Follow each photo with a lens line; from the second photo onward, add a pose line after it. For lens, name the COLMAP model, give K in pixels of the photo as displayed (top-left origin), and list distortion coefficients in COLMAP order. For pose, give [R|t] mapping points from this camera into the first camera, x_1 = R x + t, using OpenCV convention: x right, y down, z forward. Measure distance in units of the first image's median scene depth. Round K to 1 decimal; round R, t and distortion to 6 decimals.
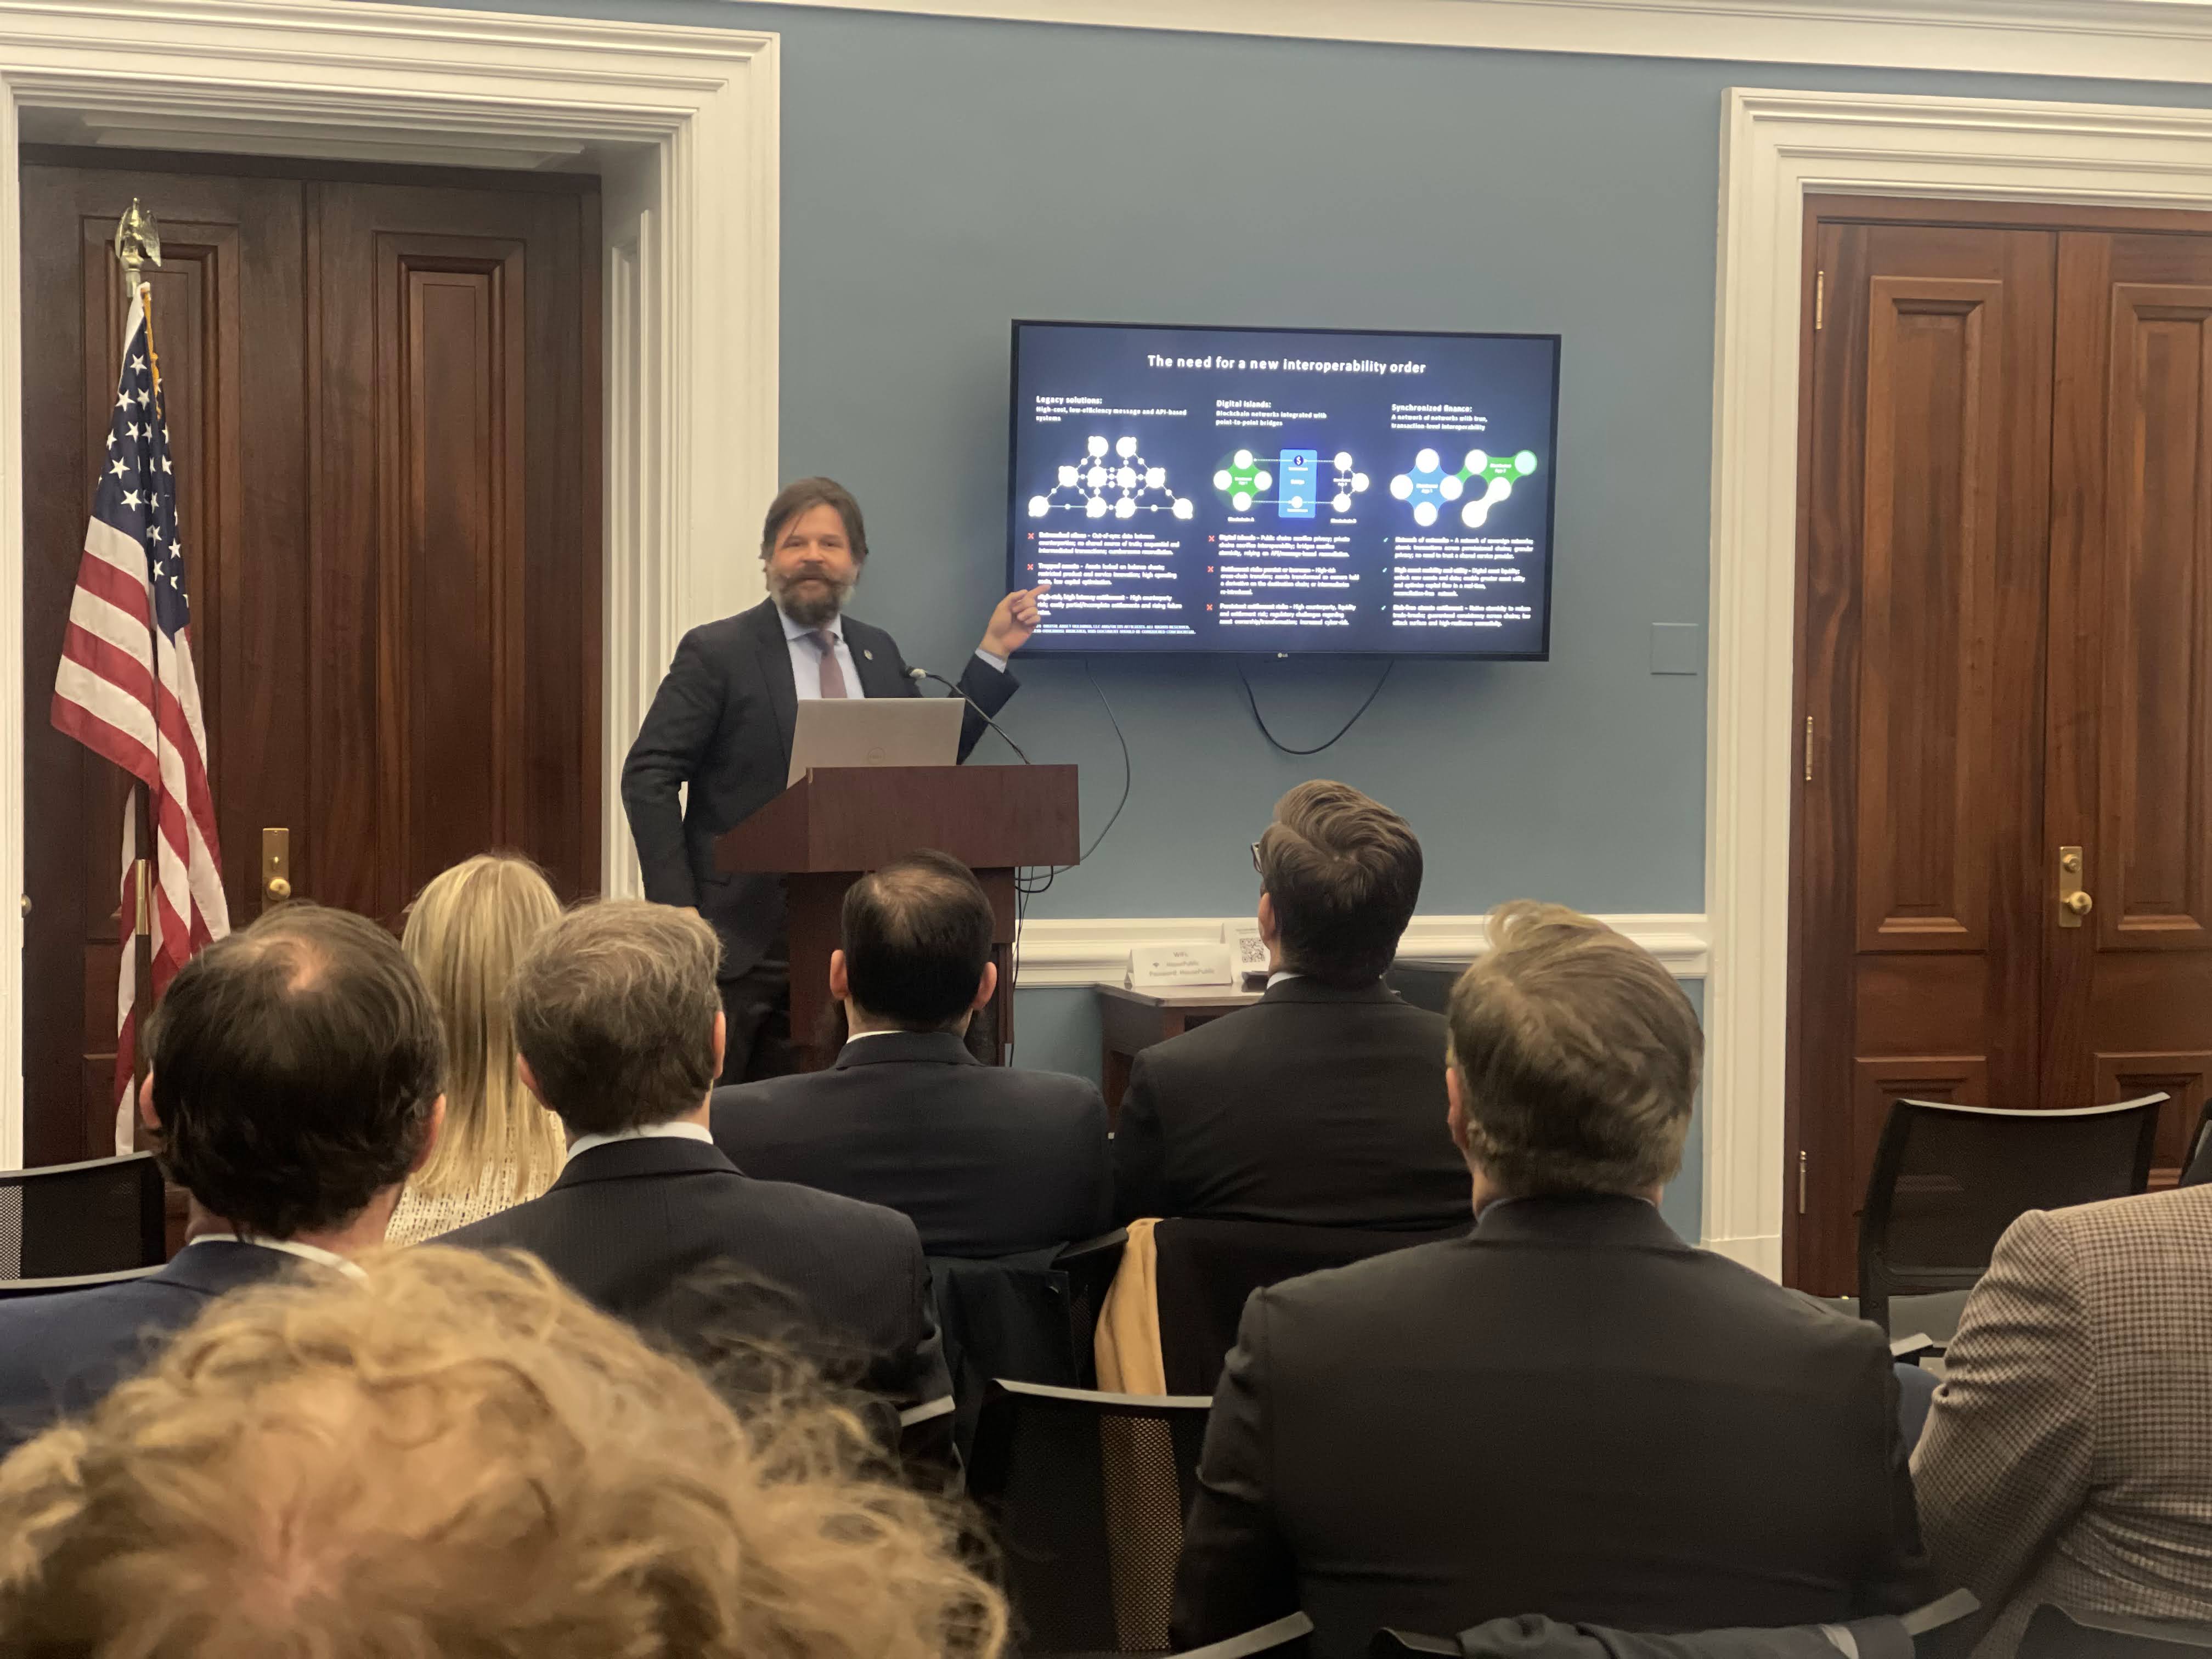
lens RADIAL K [[4072.9, 0, 1109.0], [0, 4072.9, 823.6], [0, 0, 1]] dist [0.221286, 0.000000]
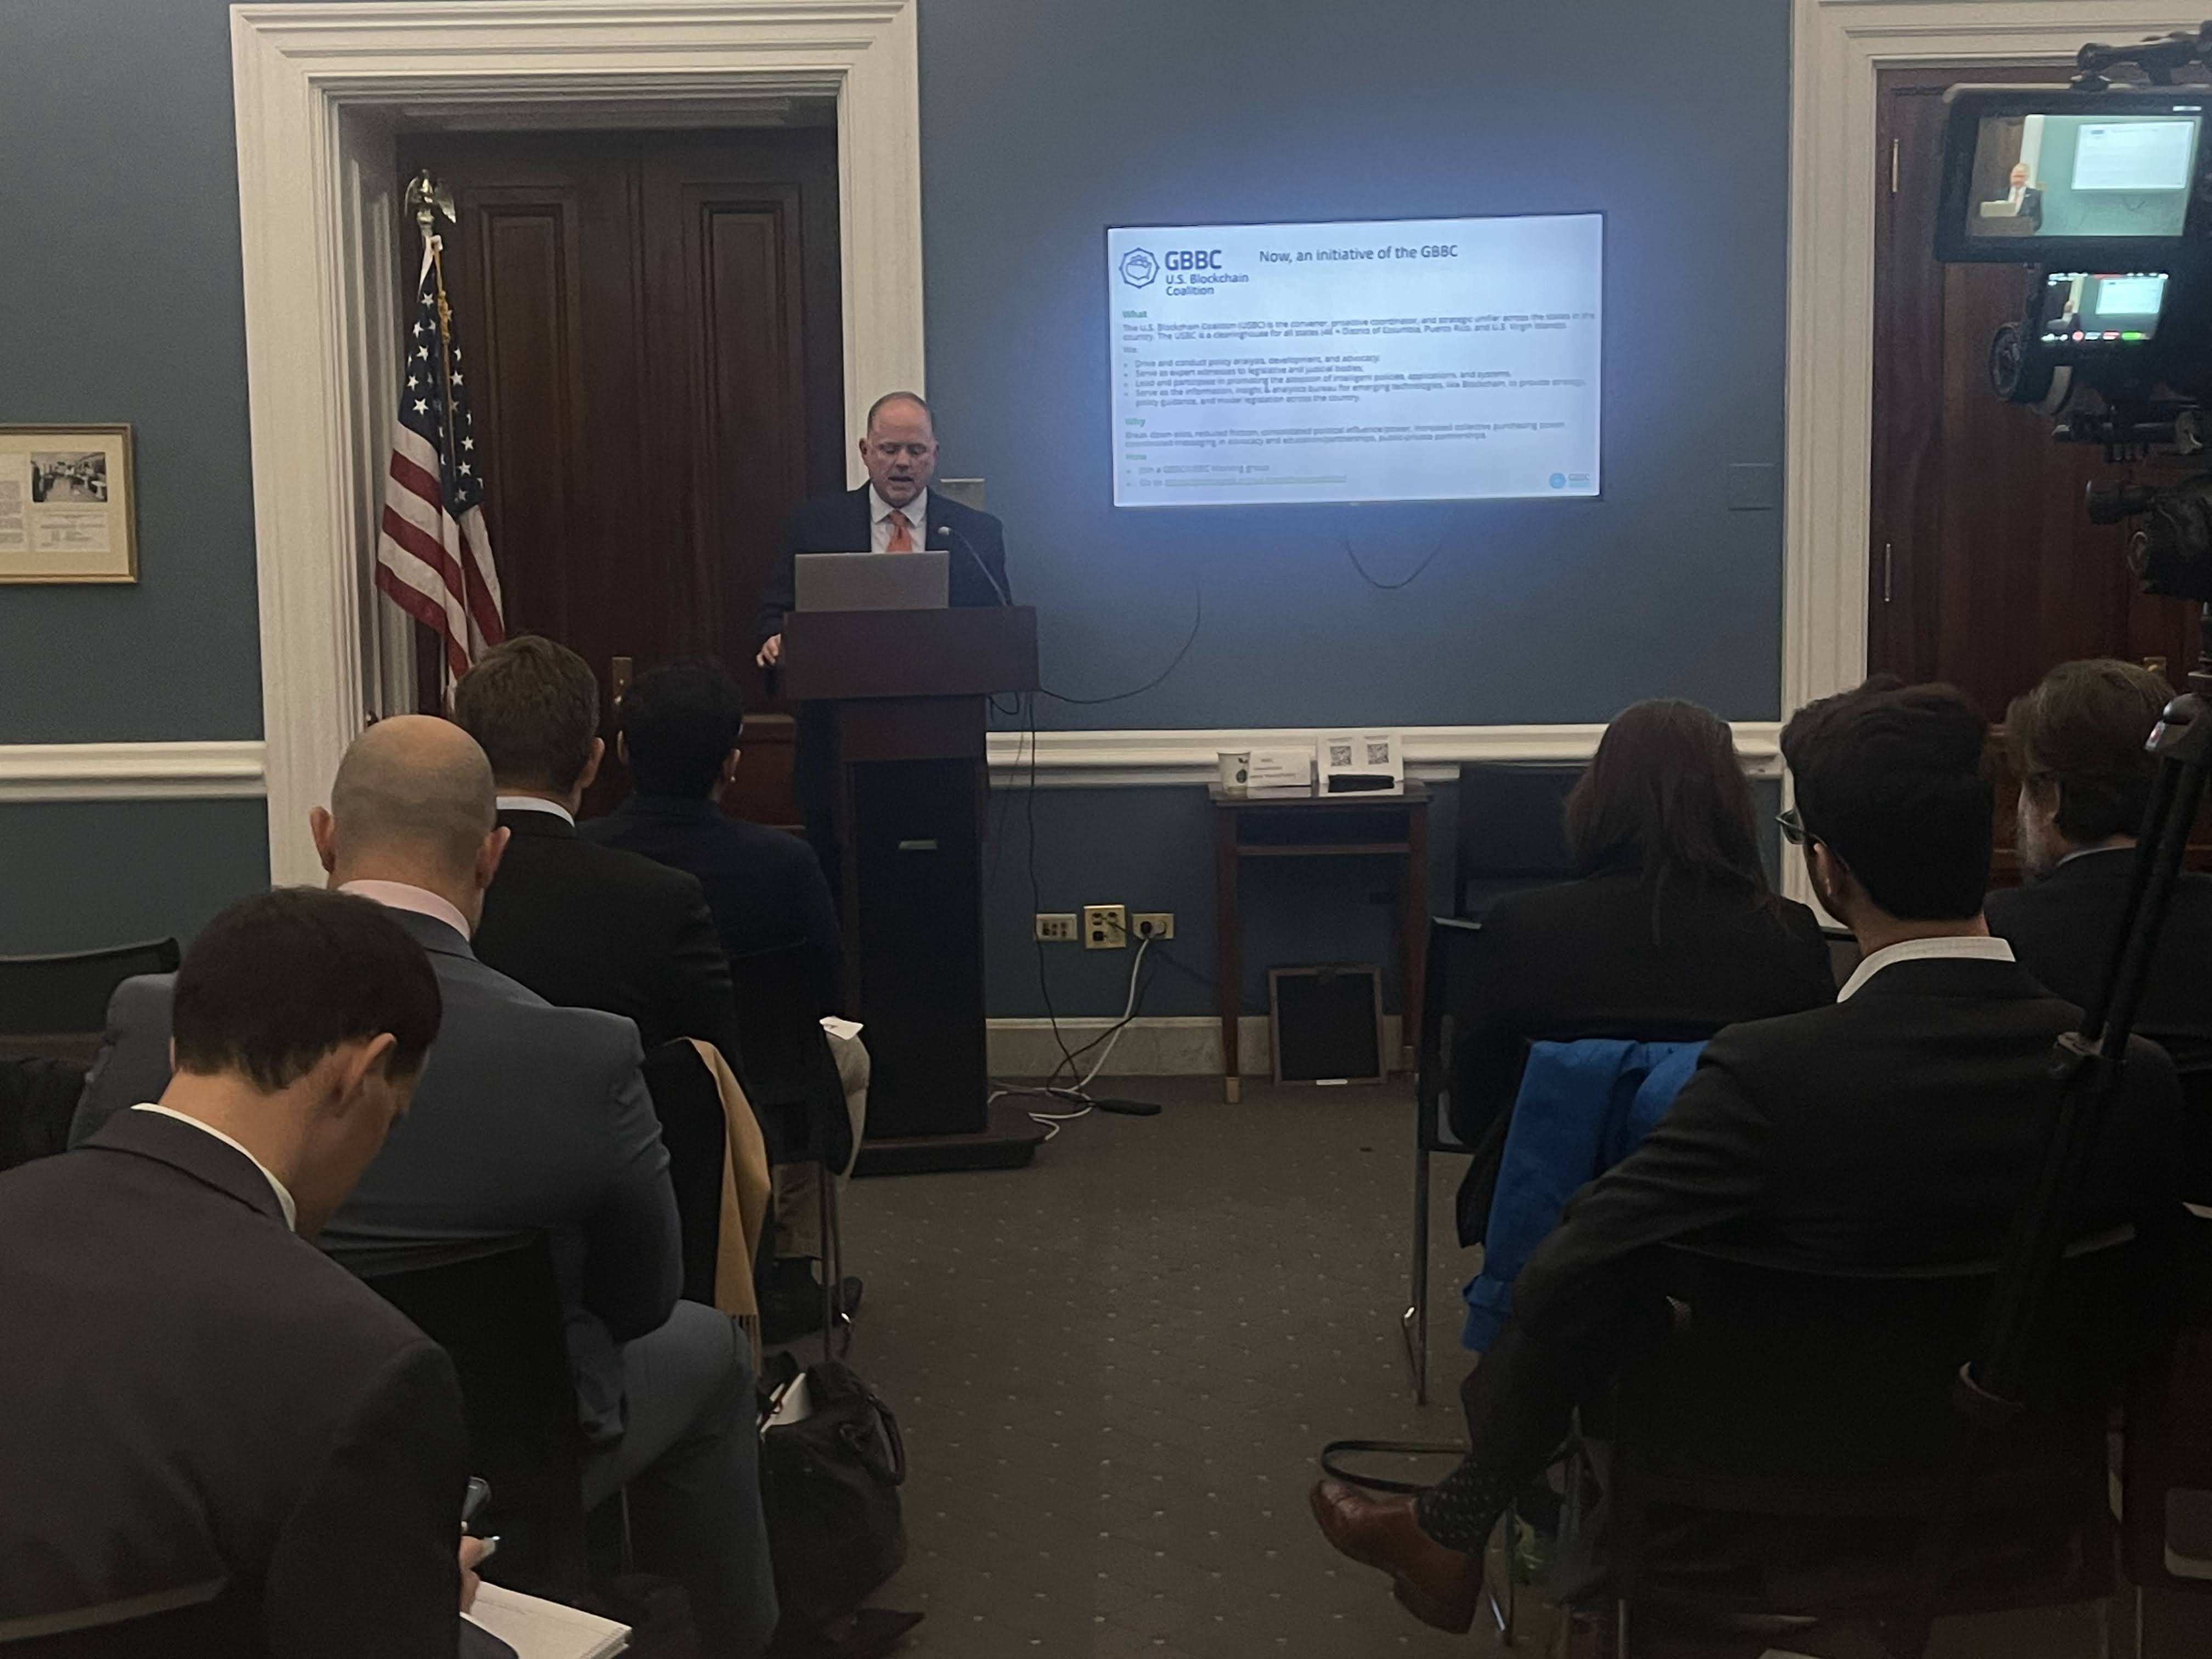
lens RADIAL K [[2956.0, 0, 1096.7], [0, 2956.0, 835.8], [0, 0, 1]] dist [0.061446, 0.000000]
pose [[0.942418, 0.013002, -0.334186, 0.255845], [0.011243, 0.997448, 0.070512, -0.007009], [0.334249, -0.070209, 0.939866, 0.174672]]
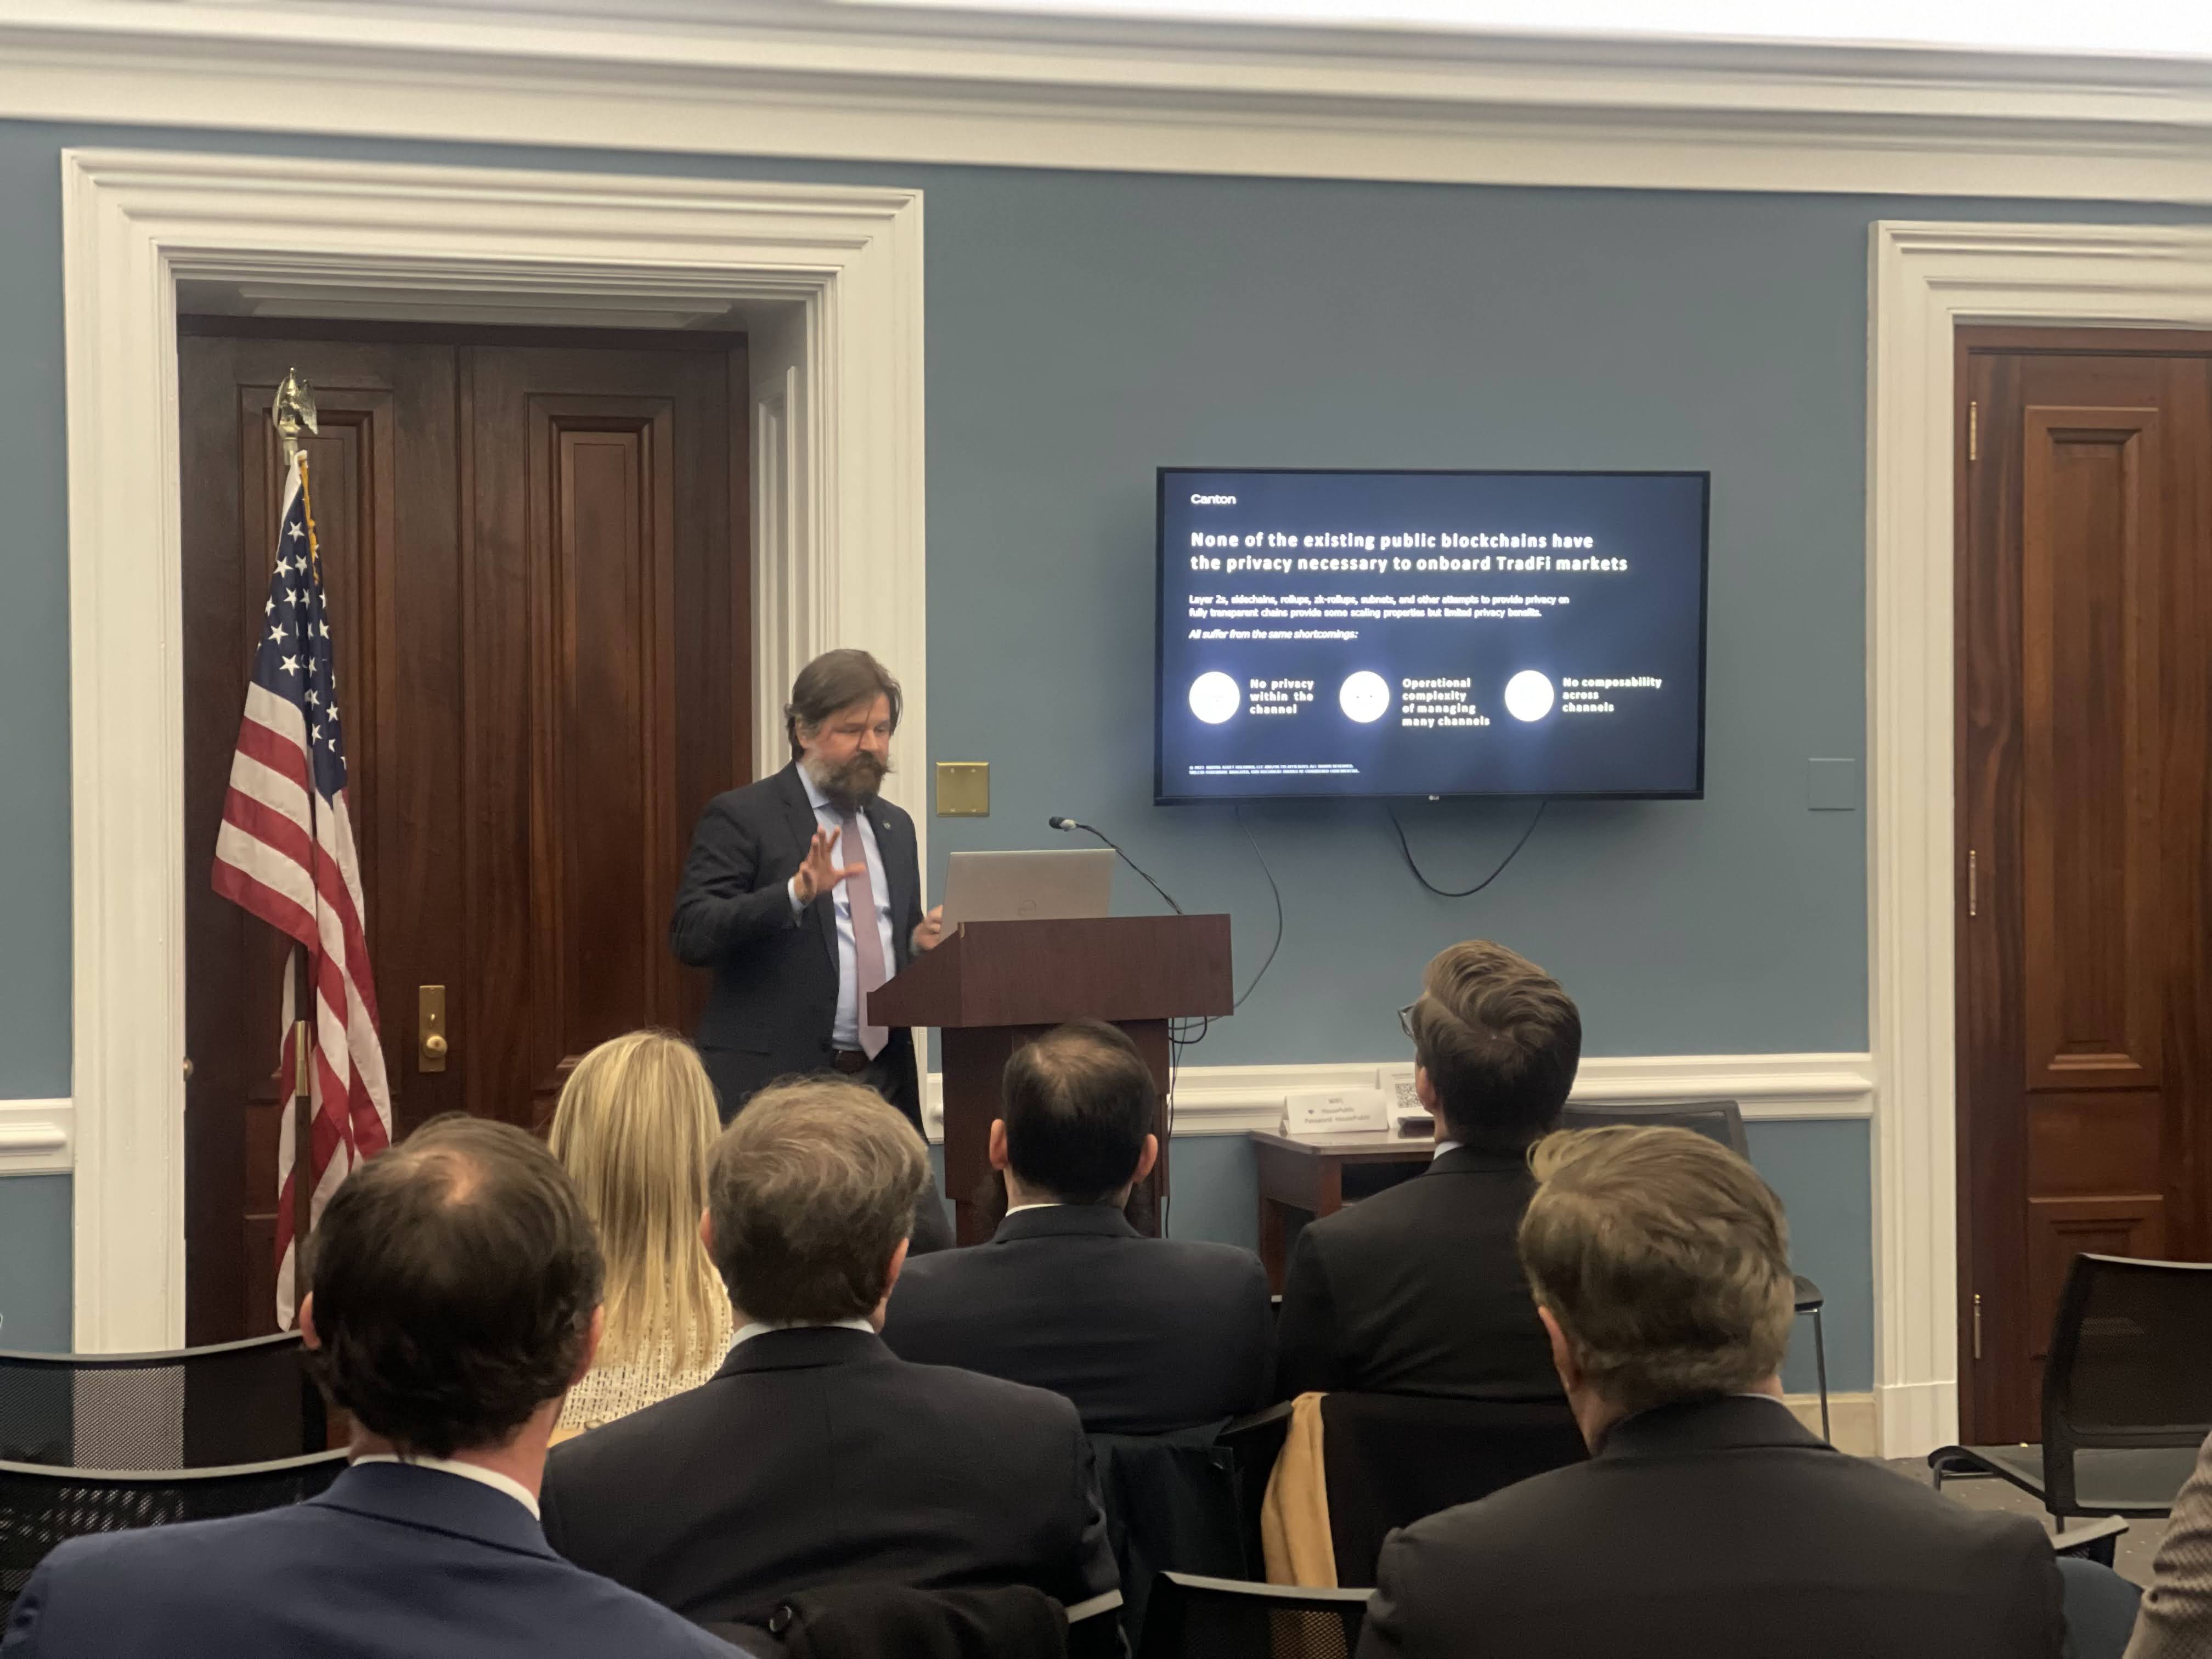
lens RADIAL K [[4072.9, 0, 1098.3], [0, 4072.9, 819.6], [0, 0, 1]] dist [0.221286, 0.000000]
pose [[0.999166, -0.014968, -0.037996, -0.001378], [0.013775, 0.999409, -0.031482, -0.005772], [0.038445, 0.030933, 0.998782, 0.004461]]
